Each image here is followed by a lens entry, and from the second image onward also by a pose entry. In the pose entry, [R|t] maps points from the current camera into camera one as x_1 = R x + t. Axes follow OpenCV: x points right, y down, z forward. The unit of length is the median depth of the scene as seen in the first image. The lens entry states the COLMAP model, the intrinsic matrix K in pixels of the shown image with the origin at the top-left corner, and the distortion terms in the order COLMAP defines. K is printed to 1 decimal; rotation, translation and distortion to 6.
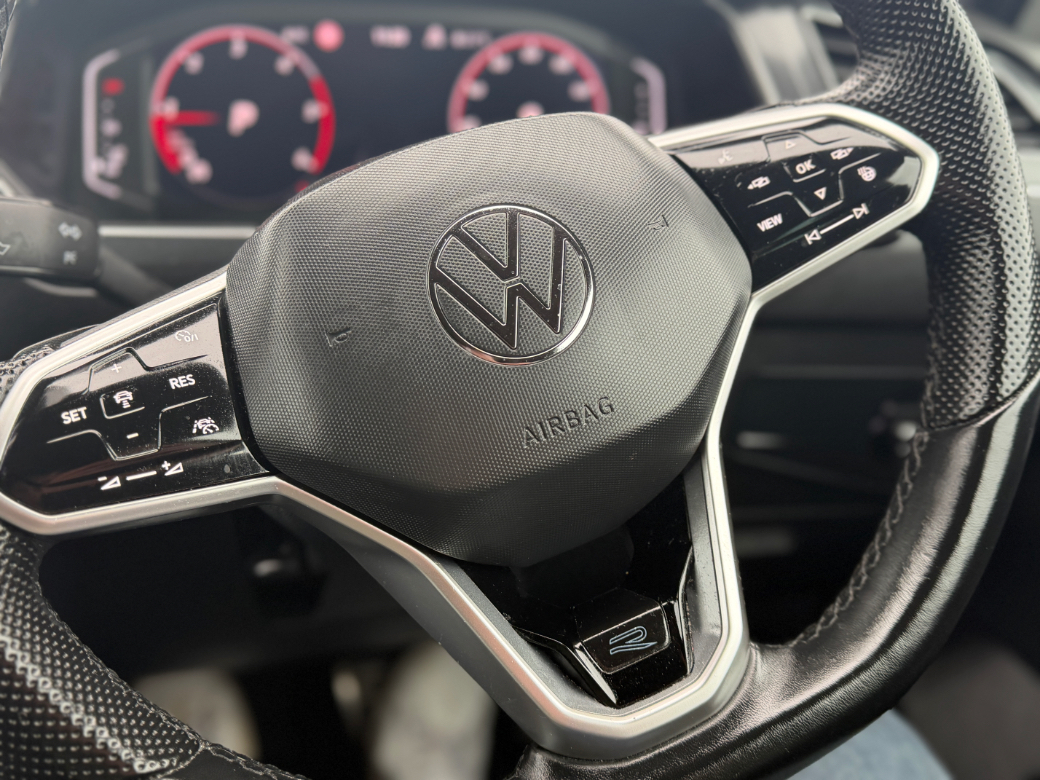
lens RADIAL K [[952.0, 0, 520.0], [0, 952.0, 390.0], [0, 0, 1]] dist [0.188825, -0.419696]
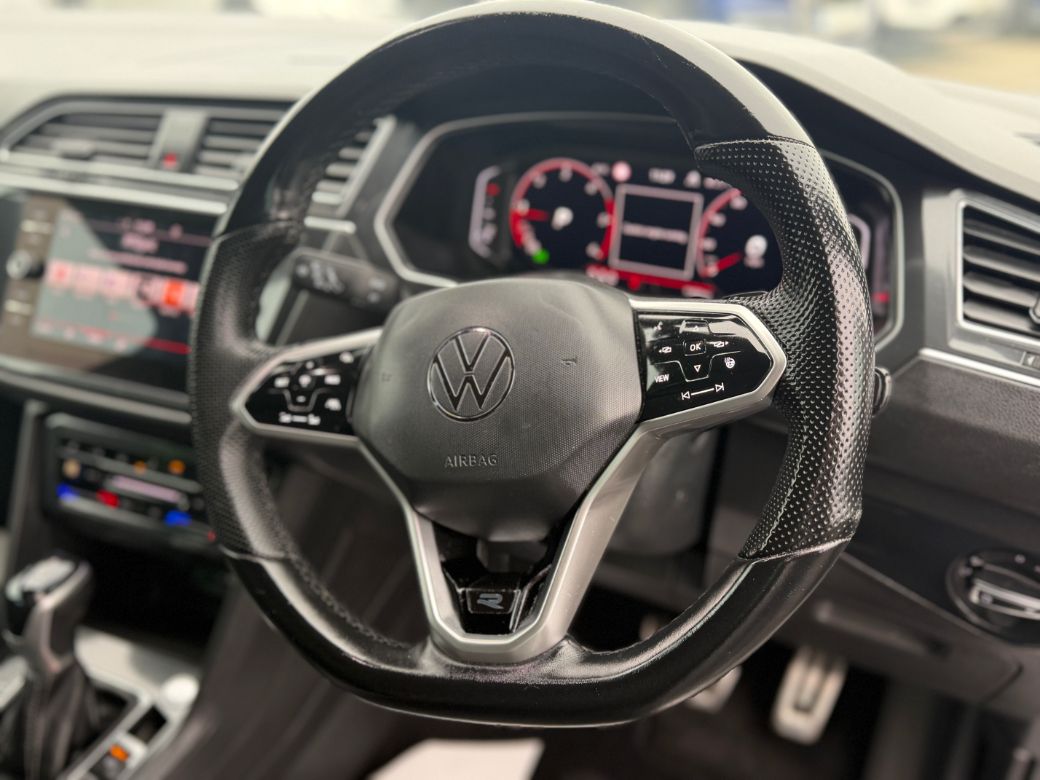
lens RADIAL K [[884.6, 0, 520.0], [0, 884.6, 390.0], [0, 0, 1]] dist [0.091440, -0.151177]
pose [[0.757380, 0.264952, -0.596805, 0.577037], [-0.254410, 0.961489, 0.103994, -0.154288], [0.601375, 0.073070, 0.795619, -0.125362]]
